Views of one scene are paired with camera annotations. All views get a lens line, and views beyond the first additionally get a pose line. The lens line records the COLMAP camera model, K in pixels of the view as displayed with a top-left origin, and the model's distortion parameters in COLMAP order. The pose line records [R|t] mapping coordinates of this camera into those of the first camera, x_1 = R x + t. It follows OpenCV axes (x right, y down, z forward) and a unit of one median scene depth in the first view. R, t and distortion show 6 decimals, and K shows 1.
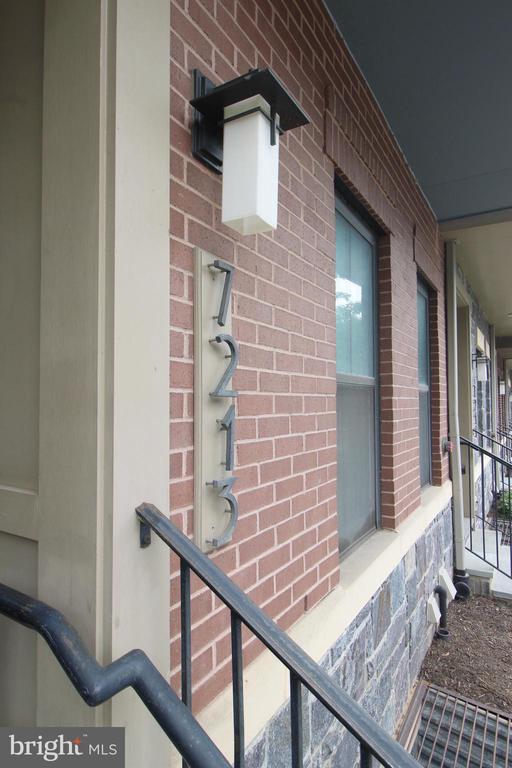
lens RADIAL K [[429.5, 0, 255.1], [0, 429.5, 384.5], [0, 0, 1]] dist [-0.011074, -0.003407]
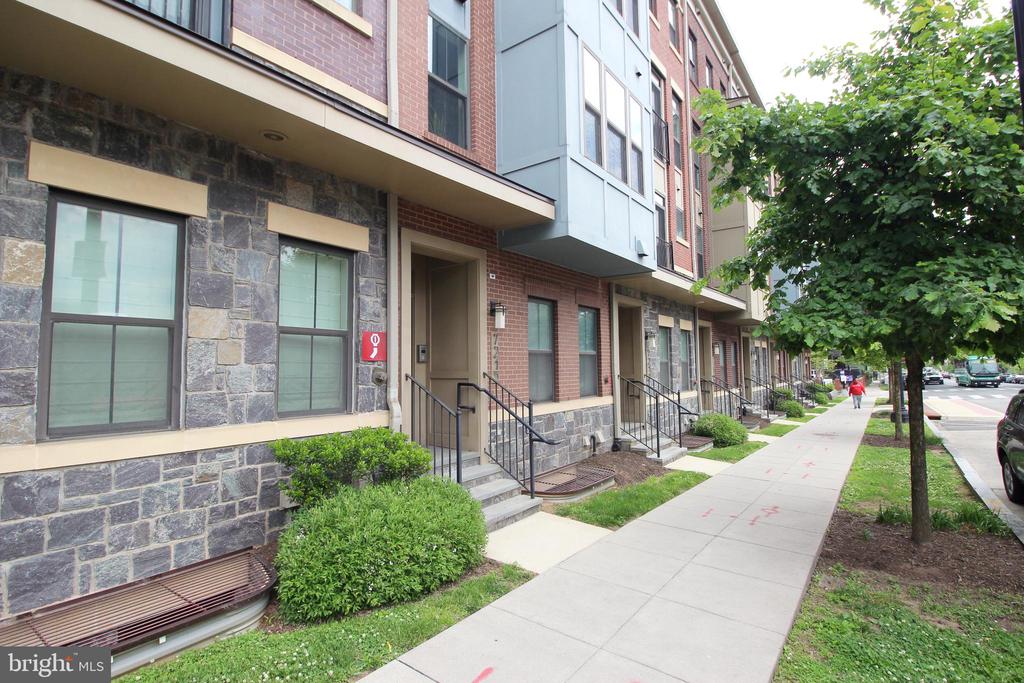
lens RADIAL K [[490.1, 0, 511.8], [0, 490.1, 344.9], [0, 0, 1]] dist [-0.021011, -0.002741]
pose [[0.994983, -0.012429, -0.099268, 0.812689], [0.012599, 0.999920, 0.001090, -0.141071], [0.099246, -0.002336, 0.995060, -5.682767]]
